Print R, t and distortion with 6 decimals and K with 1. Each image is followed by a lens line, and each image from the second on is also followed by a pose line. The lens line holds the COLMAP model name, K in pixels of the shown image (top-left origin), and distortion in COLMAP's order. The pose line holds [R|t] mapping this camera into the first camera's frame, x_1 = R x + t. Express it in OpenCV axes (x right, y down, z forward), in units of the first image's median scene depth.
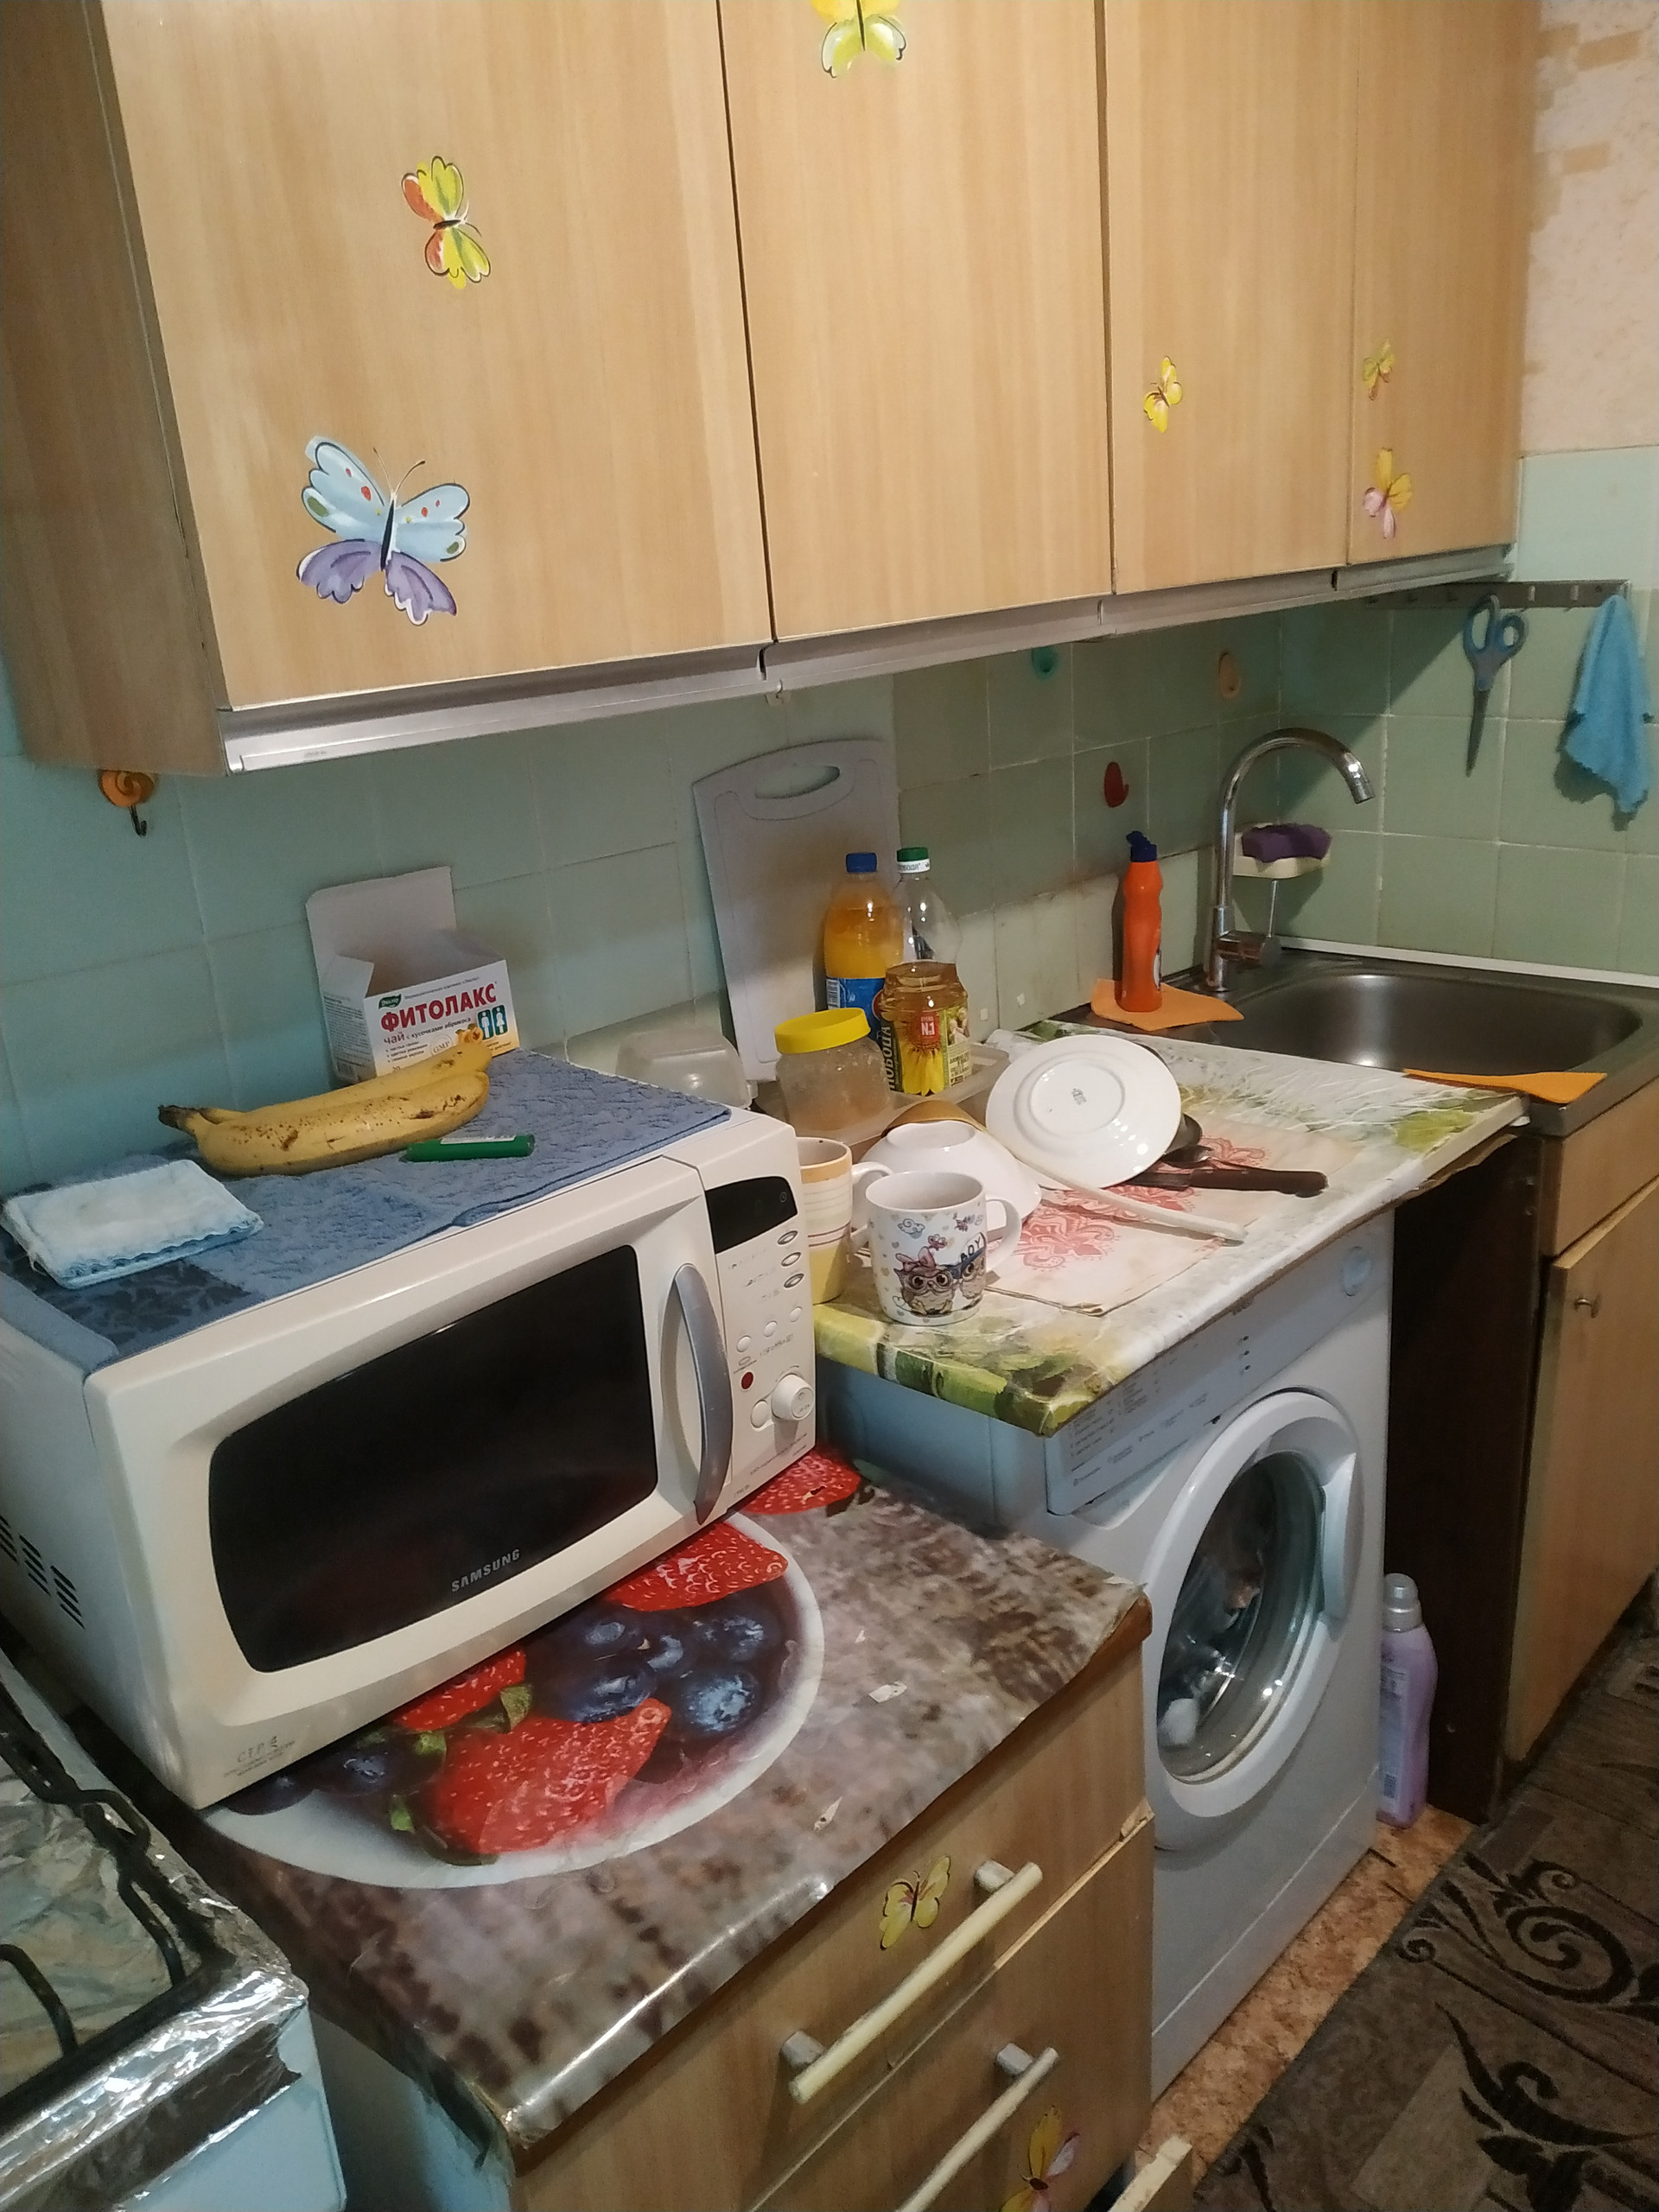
lens RADIAL K [[1619.4, 0, 832.3], [0, 1619.4, 1093.0], [0, 0, 1]] dist [0.009345, -0.018581]
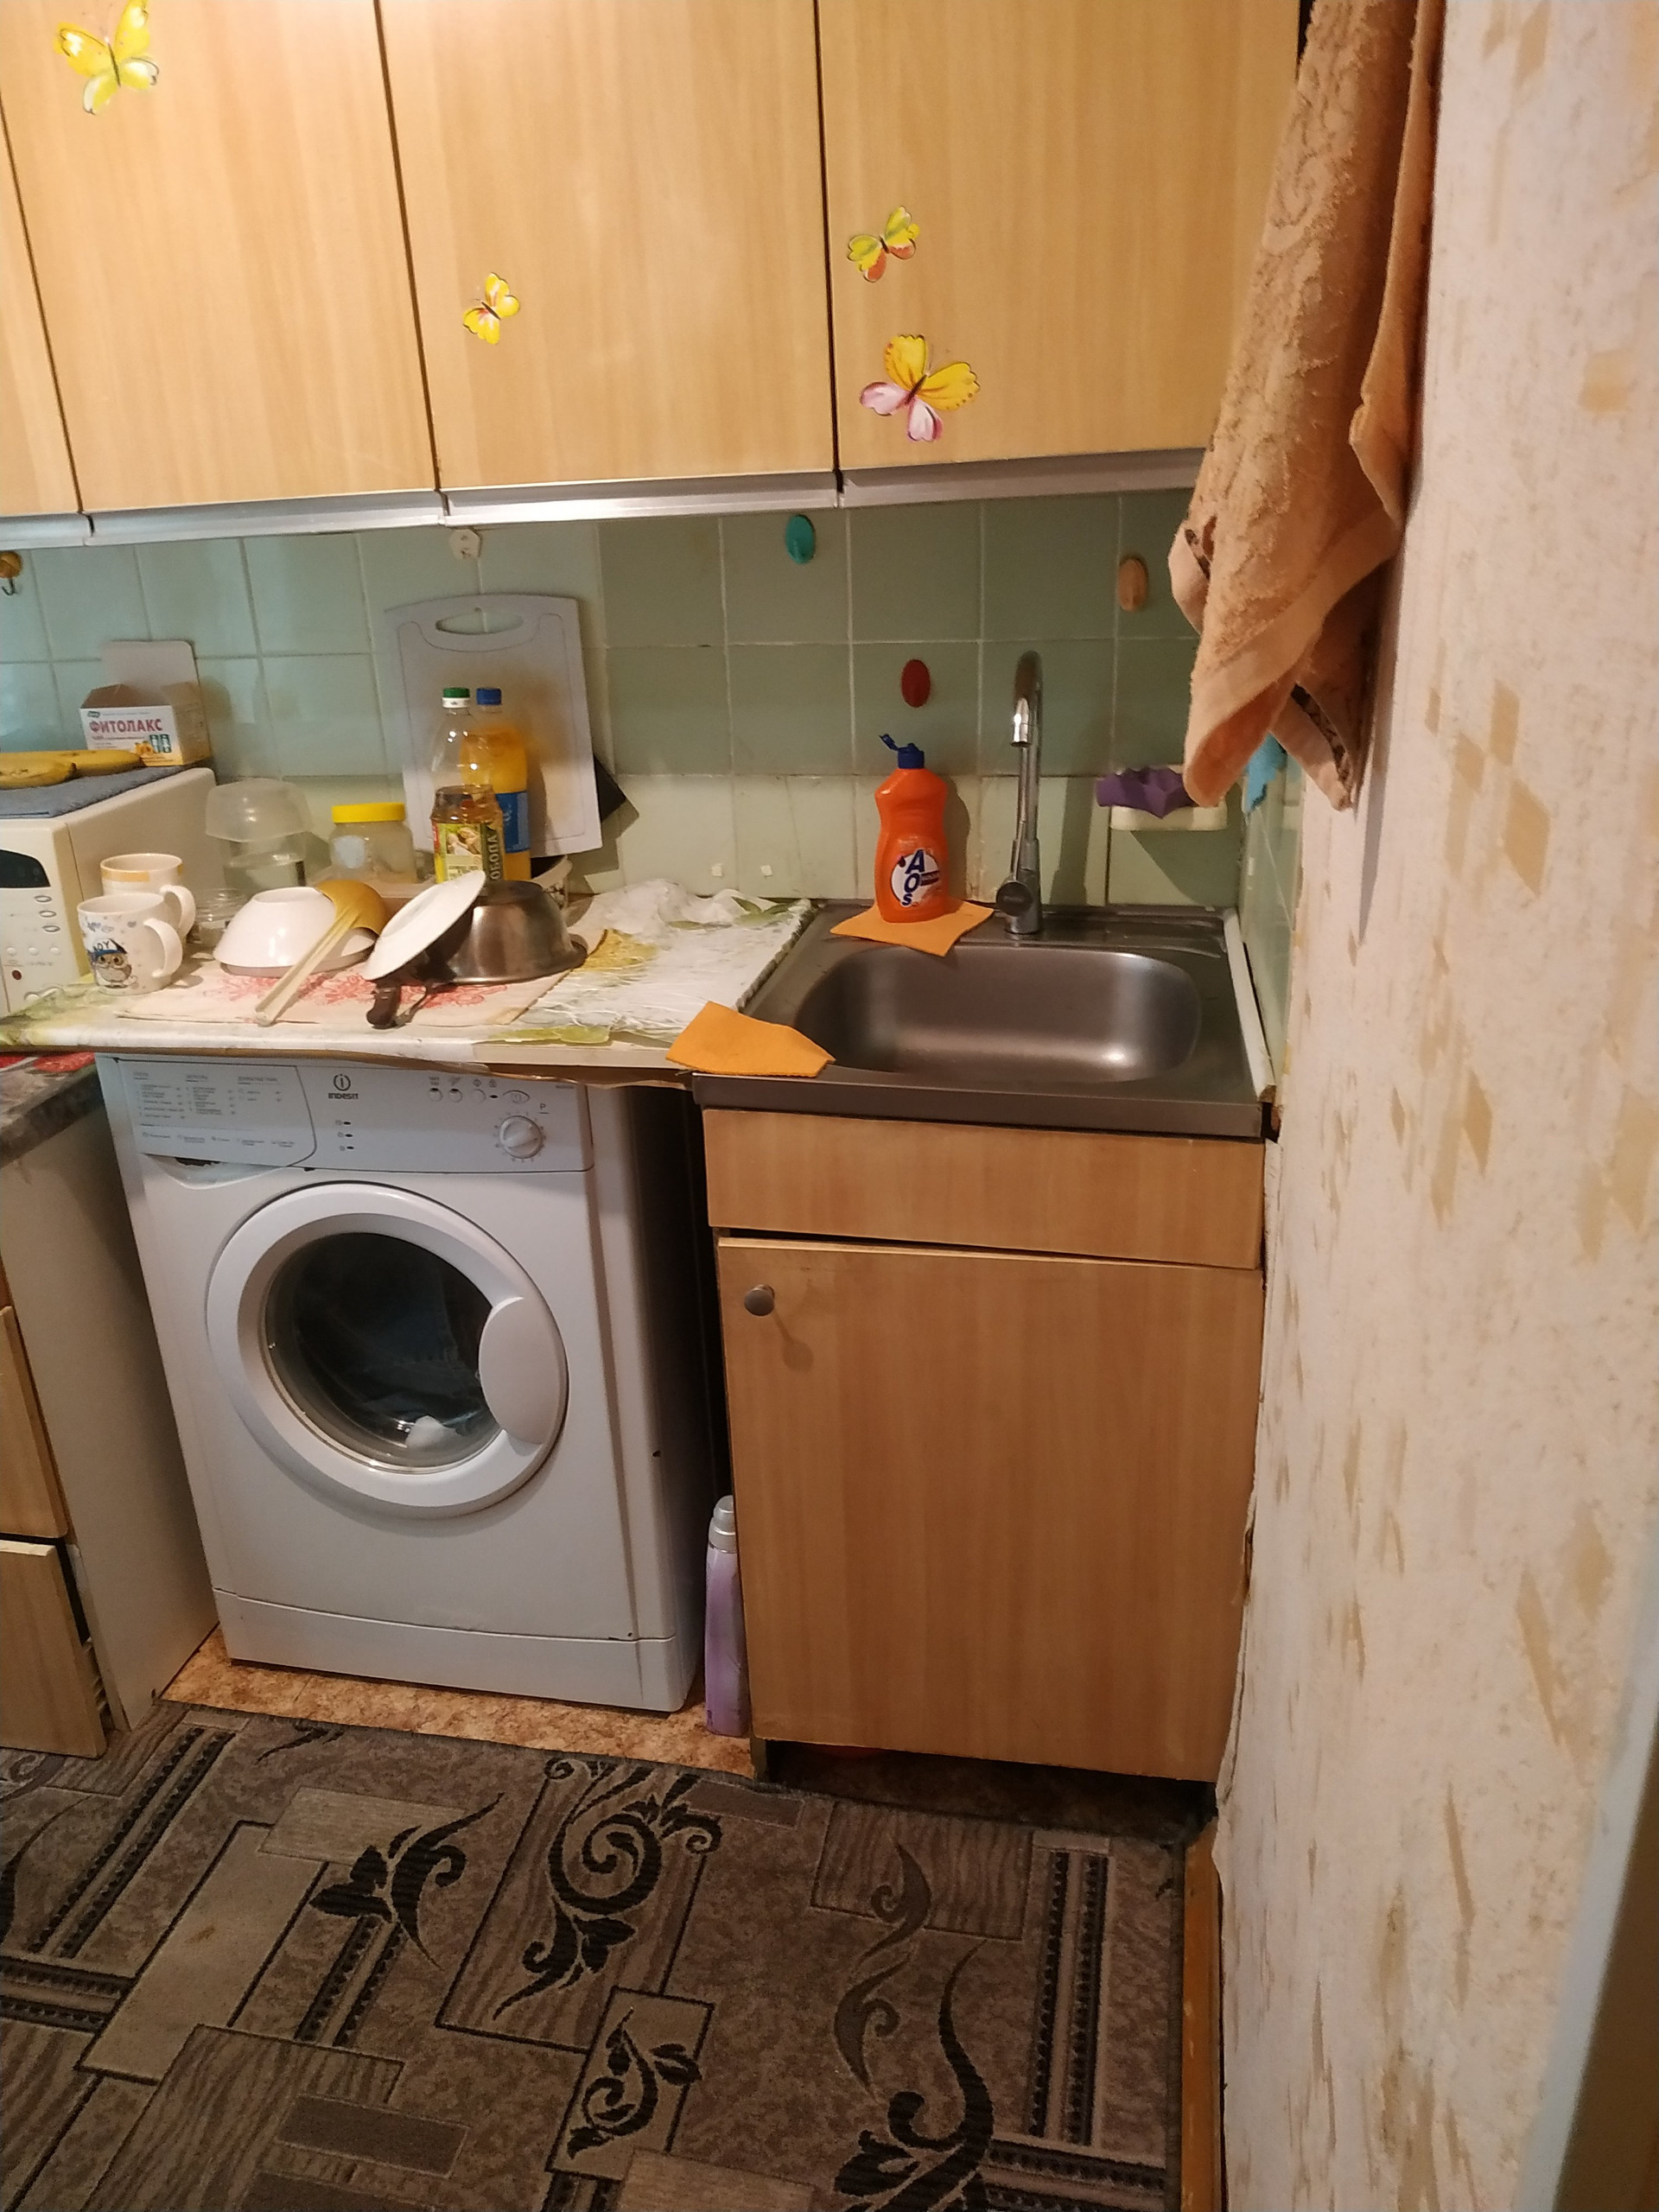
lens RADIAL K [[1619.4, 0, 817.6], [0, 1619.4, 1099.9], [0, 0, 1]] dist [0.009345, -0.018581]
pose [[0.545321, 0.356494, -0.758642, 1.431485], [-0.255587, 0.932672, 0.254553, -0.280250], [0.798311, 0.055086, 0.599721, 0.574227]]
